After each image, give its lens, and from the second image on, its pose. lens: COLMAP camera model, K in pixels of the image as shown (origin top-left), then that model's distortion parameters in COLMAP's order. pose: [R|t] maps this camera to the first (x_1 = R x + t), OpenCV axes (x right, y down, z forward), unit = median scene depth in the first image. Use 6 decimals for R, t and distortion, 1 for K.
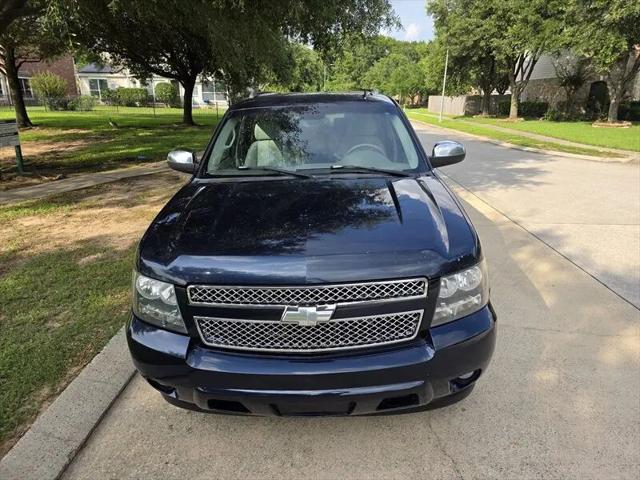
lens RADIAL K [[430.3, 0, 322.2], [0, 430.3, 228.9], [0, 0, 1]] dist [0.062293, -0.061652]
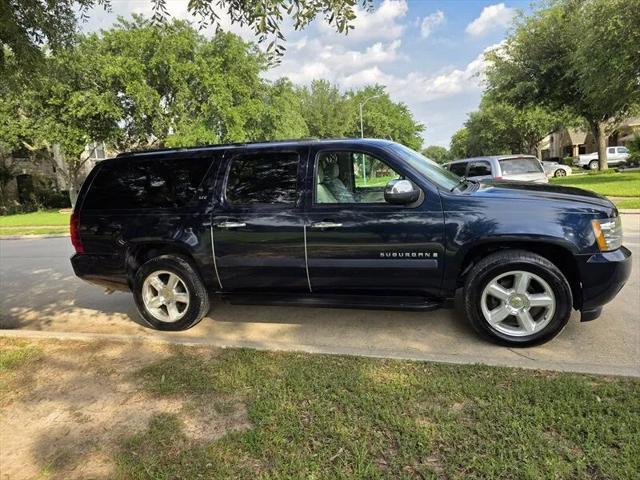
lens RADIAL K [[436.0, 0, 317.9], [0, 436.0, 232.0], [0, 0, 1]] dist [0.056290, -0.057367]
pose [[0.280705, -0.151697, 0.947730, -0.921767], [0.348652, 0.936094, 0.046569, -0.123836], [-0.894230, 0.317356, 0.315656, 0.599978]]
